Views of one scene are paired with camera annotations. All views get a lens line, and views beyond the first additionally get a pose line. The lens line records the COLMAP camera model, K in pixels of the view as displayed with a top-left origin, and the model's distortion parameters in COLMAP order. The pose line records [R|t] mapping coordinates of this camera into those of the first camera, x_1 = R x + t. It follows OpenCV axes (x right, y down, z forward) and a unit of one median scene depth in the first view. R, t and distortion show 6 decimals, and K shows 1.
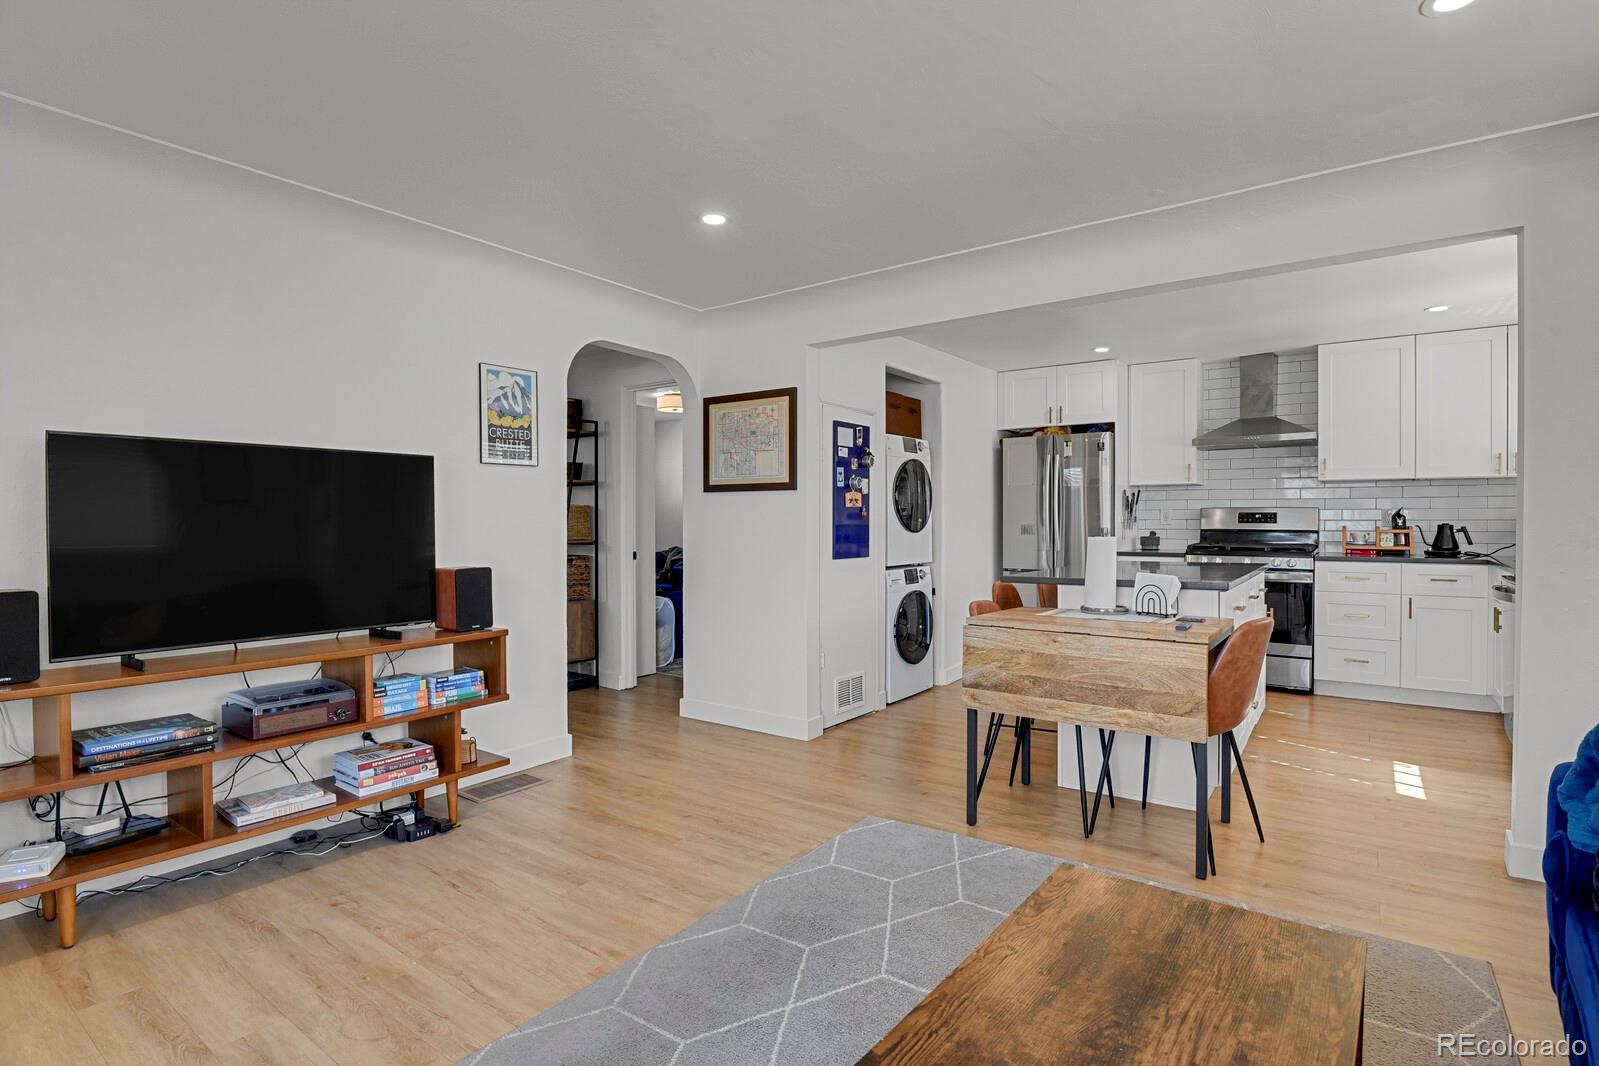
lens RADIAL K [[783.4, 0, 805.8], [0, 783.4, 529.1], [0, 0, 1]] dist [-0.023077, -0.004492]
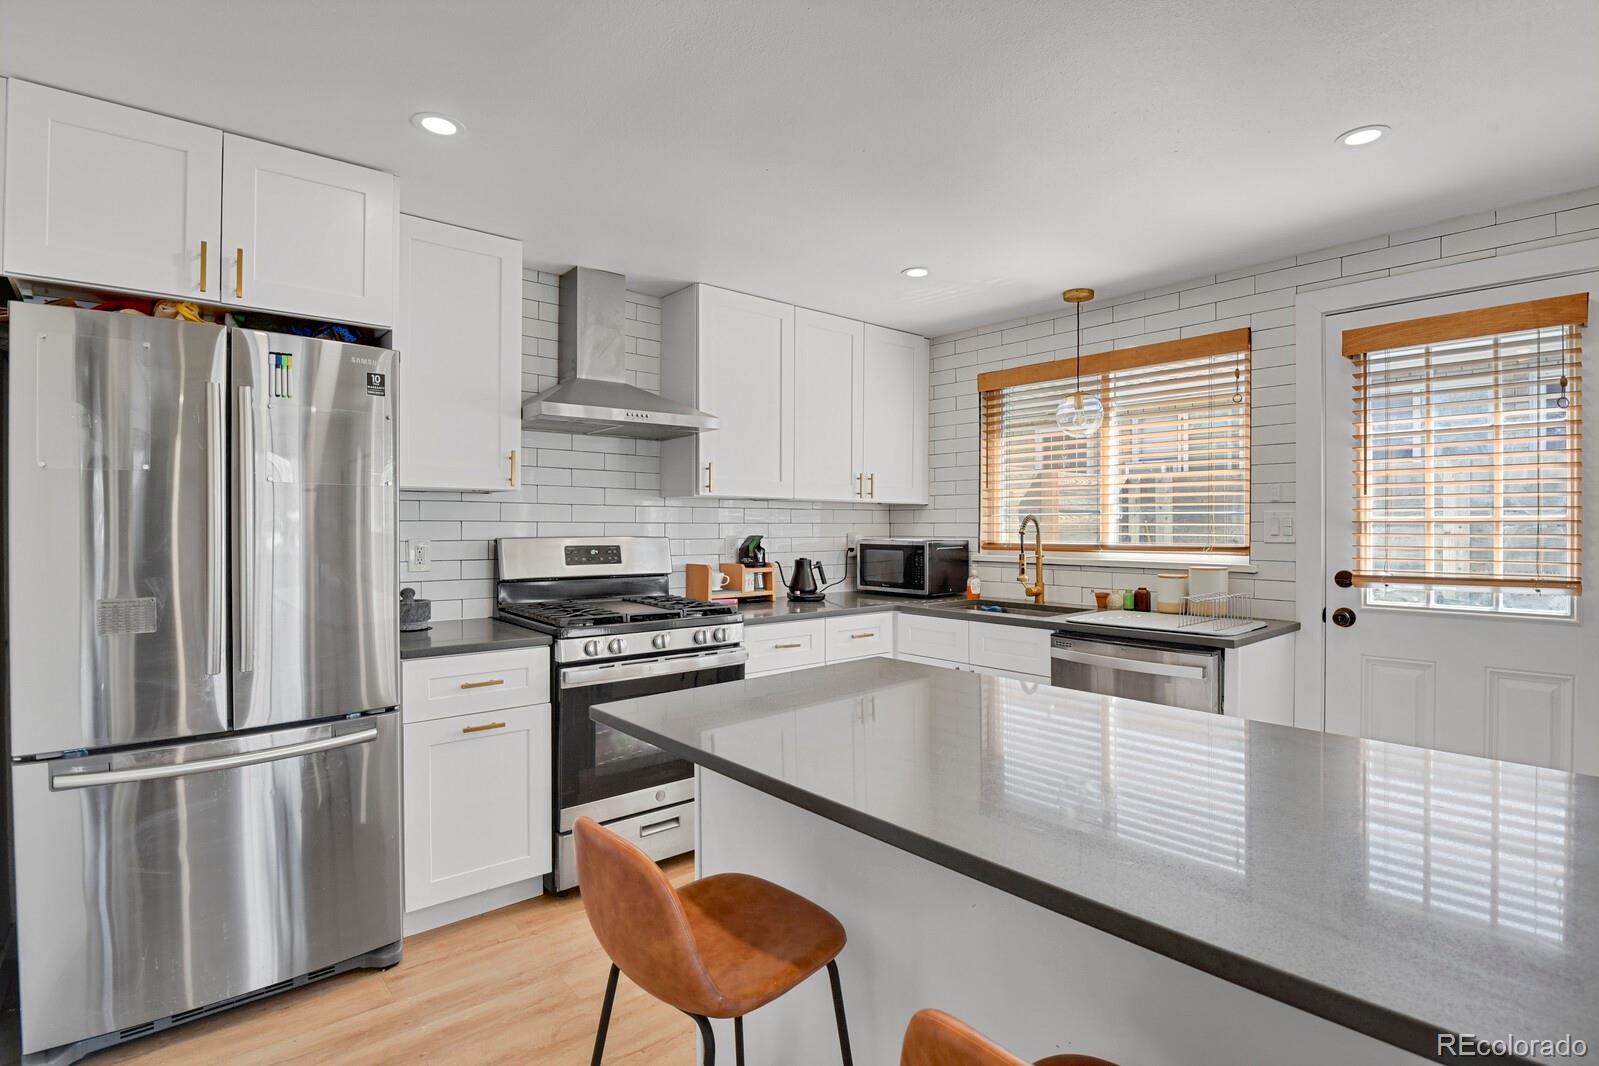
lens RADIAL K [[783.4, 0, 810.8], [0, 783.4, 526.3], [0, 0, 1]] dist [-0.023077, -0.004492]
pose [[0.229581, 0.000274, 0.973290, 0.063296], [0.009549, 0.999951, -0.002533, -0.037665], [-0.973243, 0.009876, 0.229567, 0.818028]]
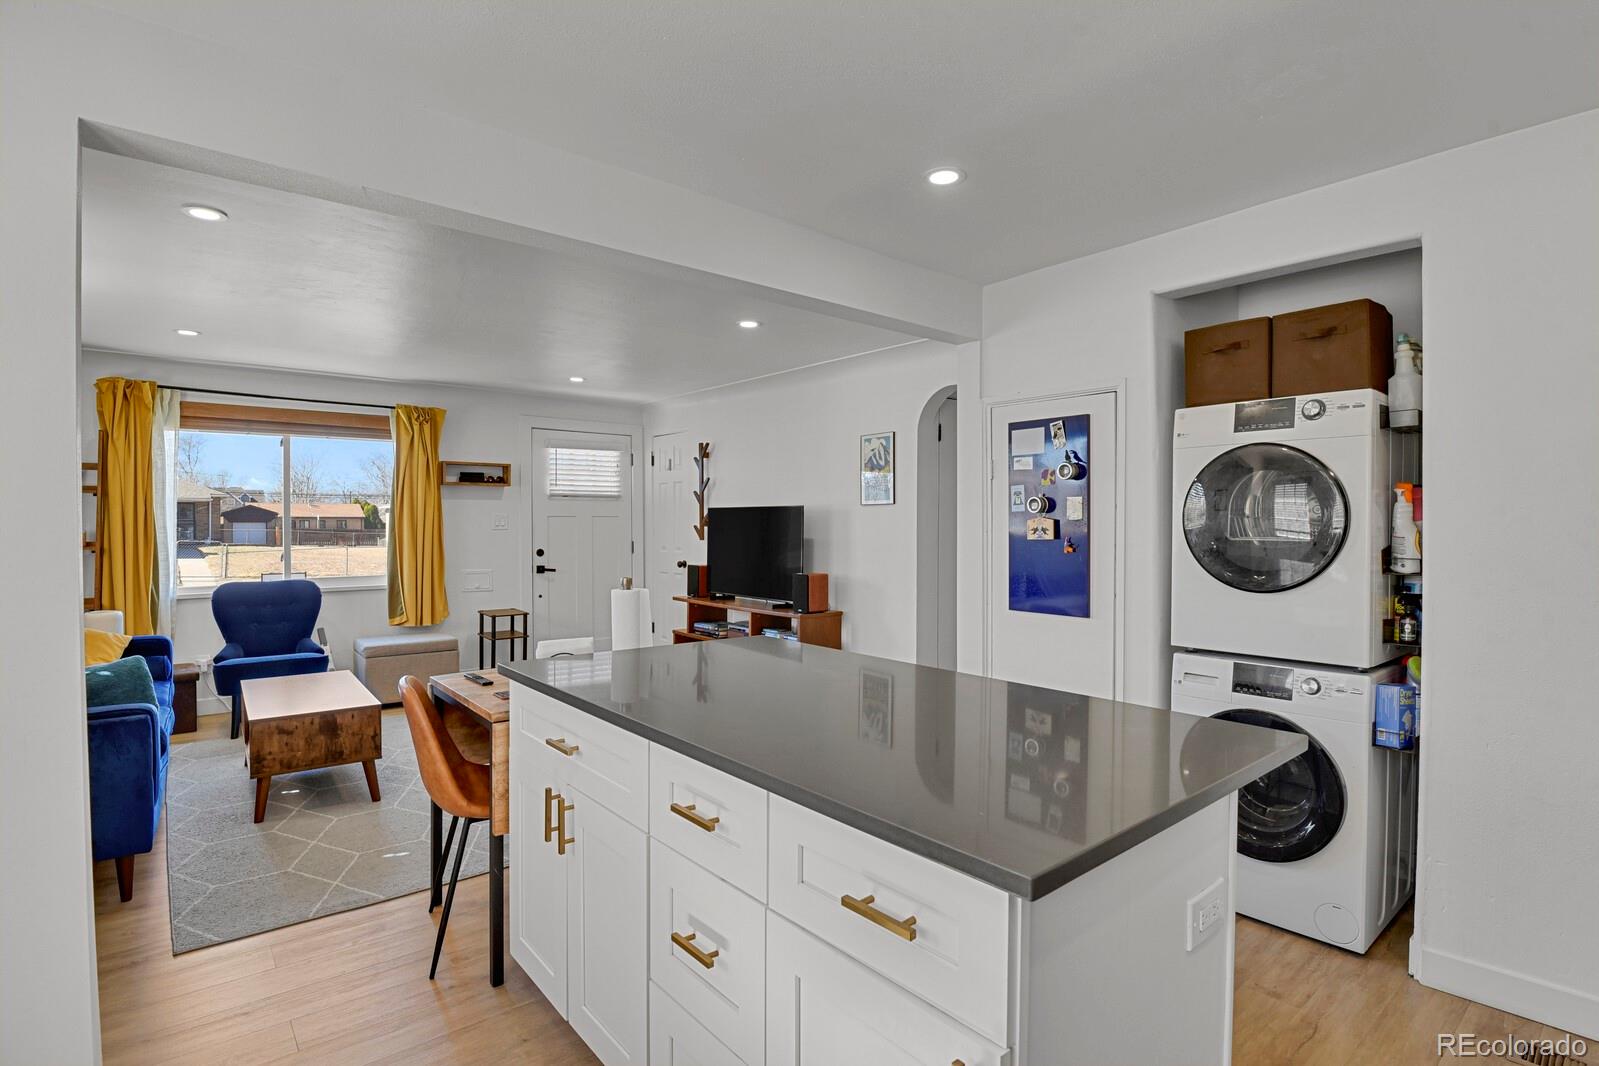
lens RADIAL K [[783.4, 0, 805.4], [0, 783.4, 529.0], [0, 0, 1]] dist [-0.023077, -0.004492]
pose [[-0.246765, 0.009888, -0.969025, 0.710027], [-0.010917, 0.999856, 0.012983, -0.040482], [0.969014, 0.013783, -0.246621, 0.879867]]
